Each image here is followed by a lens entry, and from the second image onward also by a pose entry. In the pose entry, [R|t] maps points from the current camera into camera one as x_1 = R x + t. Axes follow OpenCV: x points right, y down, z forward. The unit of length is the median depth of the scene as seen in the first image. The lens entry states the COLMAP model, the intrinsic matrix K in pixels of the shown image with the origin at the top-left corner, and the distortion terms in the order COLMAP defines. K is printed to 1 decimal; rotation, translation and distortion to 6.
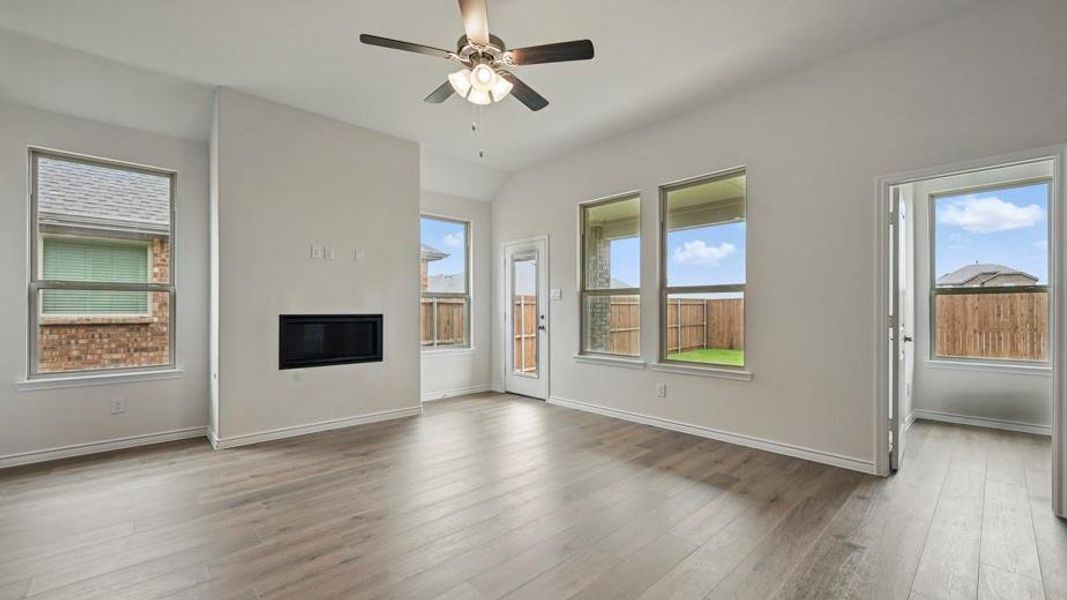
lens RADIAL K [[431.6, 0, 535.7], [0, 431.6, 309.2], [0, 0, 1]] dist [0.004406, 0.000297]
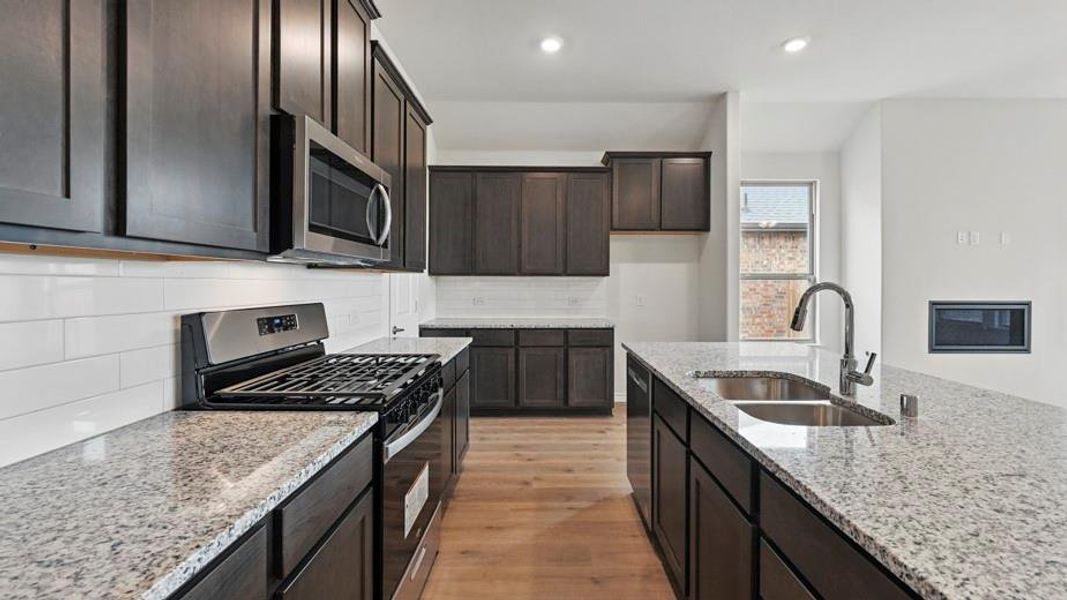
lens RADIAL K [[430.0, 0, 541.4], [0, 430.0, 289.4], [0, 0, 1]] dist [0.002277, 0.000647]
pose [[0.734059, 0.010325, -0.679008, -0.377085], [-0.000941, 0.999899, 0.014187, -0.019237], [0.679085, -0.009775, 0.733994, -0.267237]]
